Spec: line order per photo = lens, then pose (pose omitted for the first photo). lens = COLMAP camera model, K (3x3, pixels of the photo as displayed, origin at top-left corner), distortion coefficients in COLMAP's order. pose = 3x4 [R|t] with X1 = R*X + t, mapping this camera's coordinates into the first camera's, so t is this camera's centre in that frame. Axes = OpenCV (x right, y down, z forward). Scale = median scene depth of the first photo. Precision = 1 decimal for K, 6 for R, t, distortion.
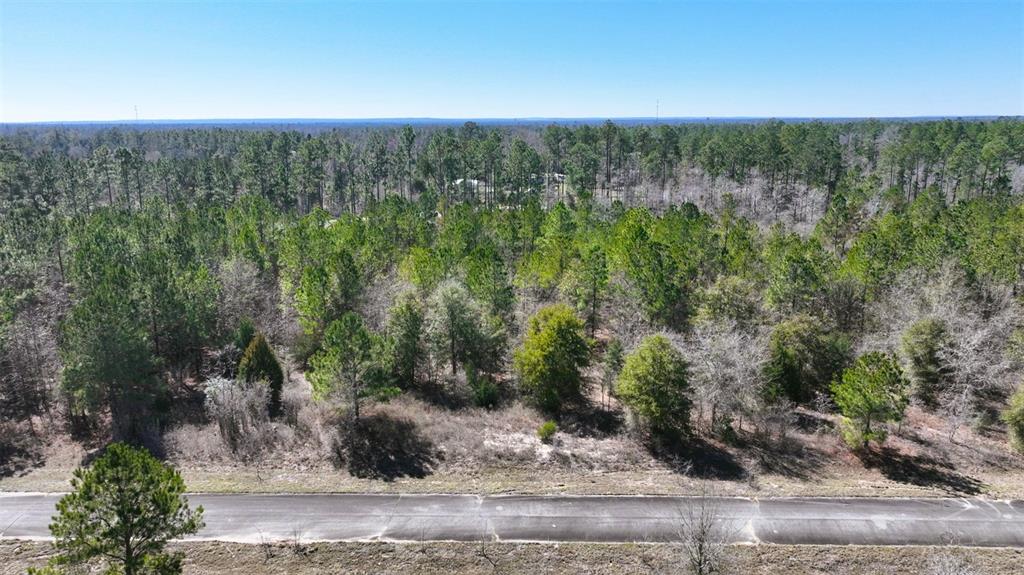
lens RADIAL K [[714.9, 0, 517.0], [0, 714.9, 289.6], [0, 0, 1]] dist [0.001146, 0.013898]
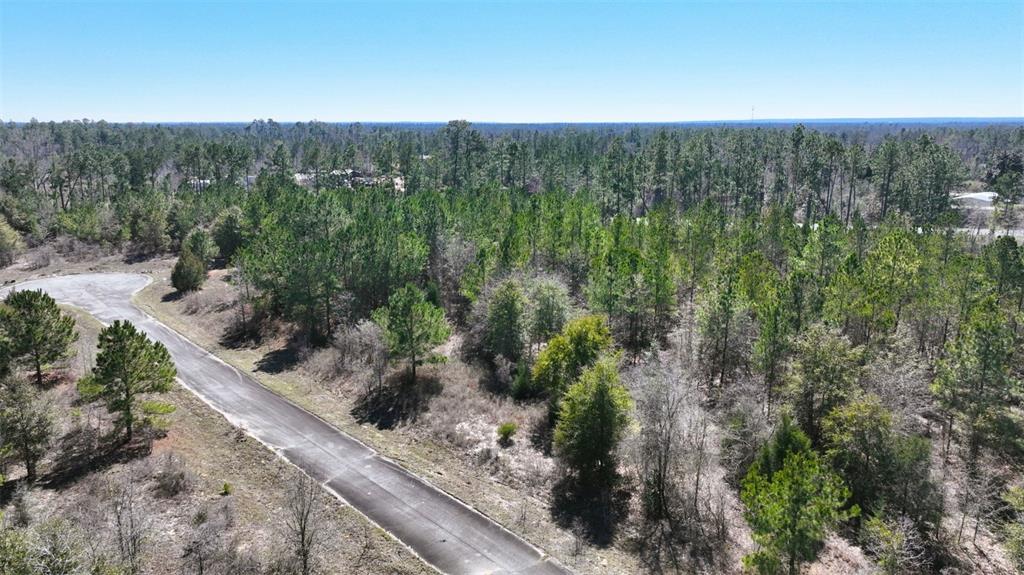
lens RADIAL K [[714.9, 0, 506.8], [0, 714.9, 287.7], [0, 0, 1]] dist [0.001146, 0.013898]
pose [[0.689348, 0.160533, -0.706419, 0.854602], [-0.154789, 0.985258, 0.072851, -0.088417], [0.707700, 0.059126, 0.704035, 0.327336]]
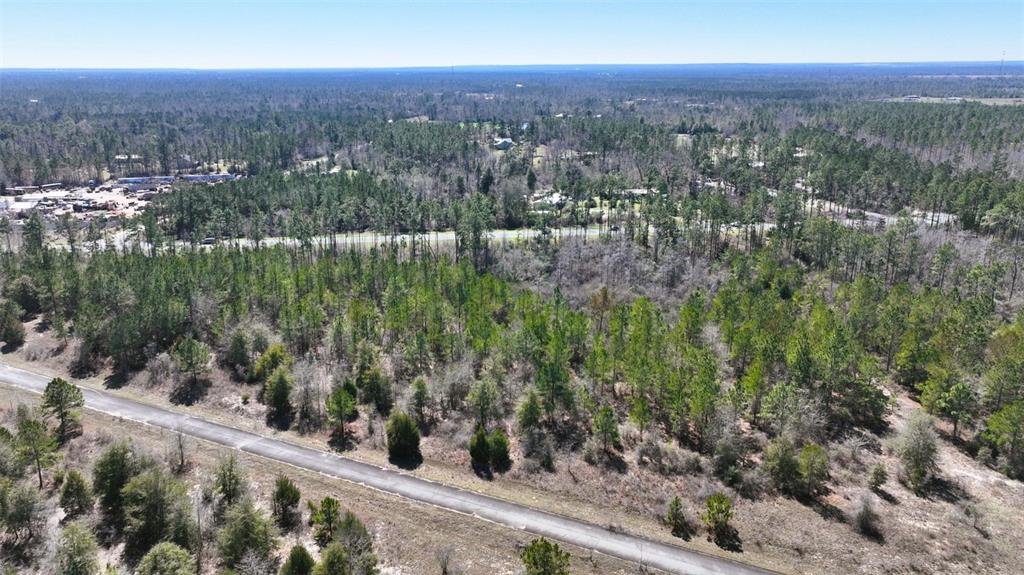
lens RADIAL K [[714.9, 0, 514.3], [0, 714.9, 281.7], [0, 0, 1]] dist [0.001146, 0.013898]
pose [[0.913945, 0.119153, -0.387952, 2.112330], [-0.090376, 0.991680, 0.091669, -0.595531], [0.395647, -0.048719, 0.917110, -1.021755]]
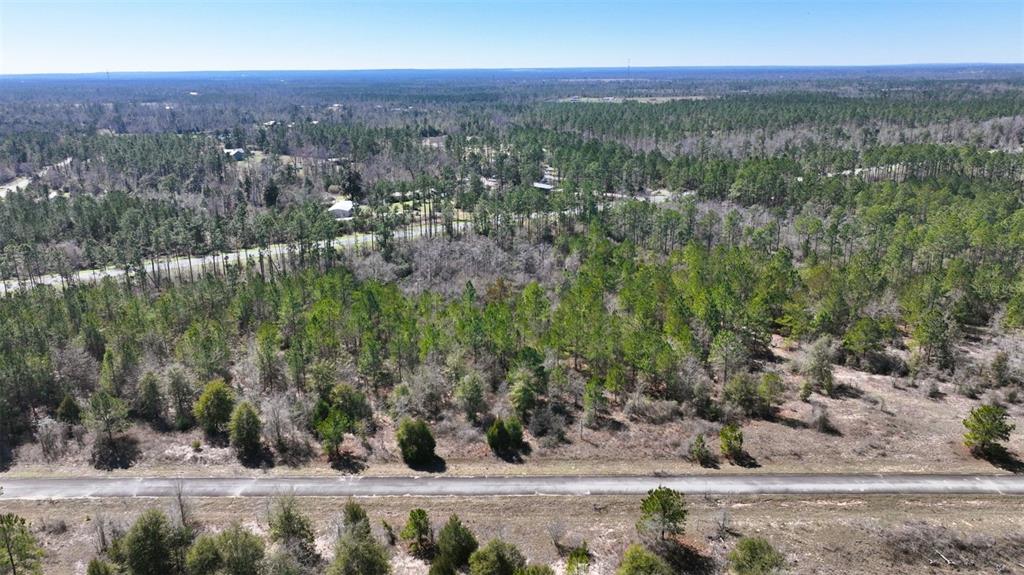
lens RADIAL K [[714.9, 0, 510.7], [0, 714.9, 282.4], [0, 0, 1]] dist [0.001146, 0.013898]
pose [[0.999918, -0.006034, 0.011268, 1.141824], [0.005262, 0.997715, 0.067352, -0.507962], [-0.011648, -0.067287, 0.997666, -1.330268]]
